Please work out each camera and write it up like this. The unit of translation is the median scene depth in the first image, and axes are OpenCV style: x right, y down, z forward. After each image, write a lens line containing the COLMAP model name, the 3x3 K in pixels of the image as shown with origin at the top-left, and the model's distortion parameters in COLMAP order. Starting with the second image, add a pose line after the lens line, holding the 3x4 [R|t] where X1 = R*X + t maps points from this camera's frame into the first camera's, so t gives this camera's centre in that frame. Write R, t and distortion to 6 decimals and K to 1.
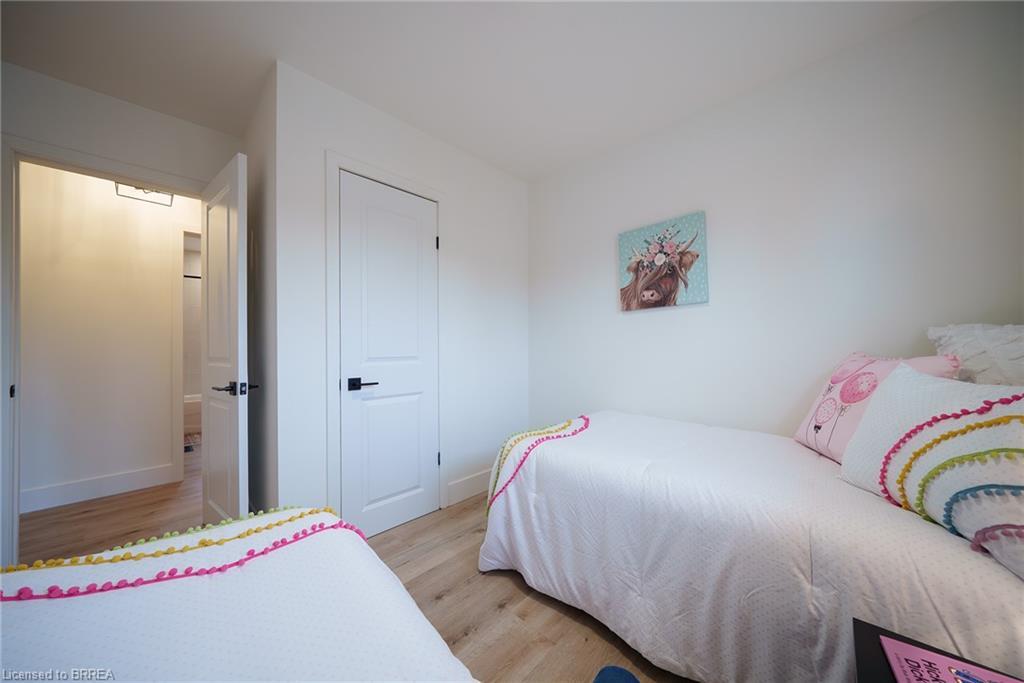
lens RADIAL K [[353.9, 0, 509.7], [0, 353.9, 344.2], [0, 0, 1]] dist [-0.004856, -0.000161]
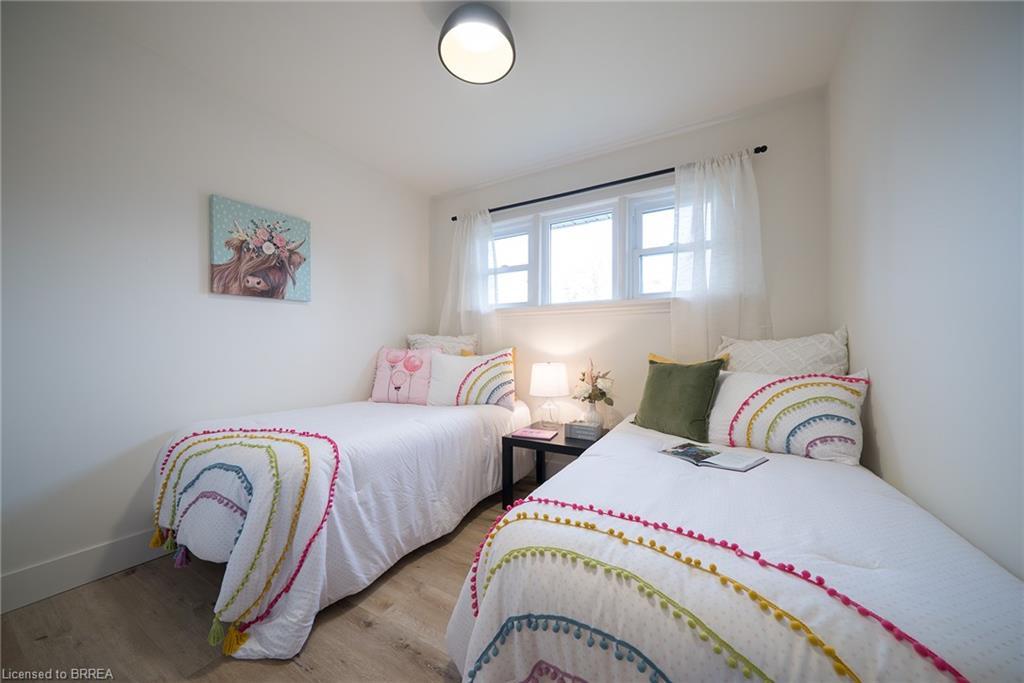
lens RADIAL K [[353.9, 0, 510.2], [0, 353.9, 346.1], [0, 0, 1]] dist [-0.004856, -0.000161]
pose [[-0.240914, 0.018891, 0.970363, -0.662864], [-0.009750, 0.999713, -0.021883, 0.040374], [-0.970497, -0.014733, -0.240661, 0.594626]]
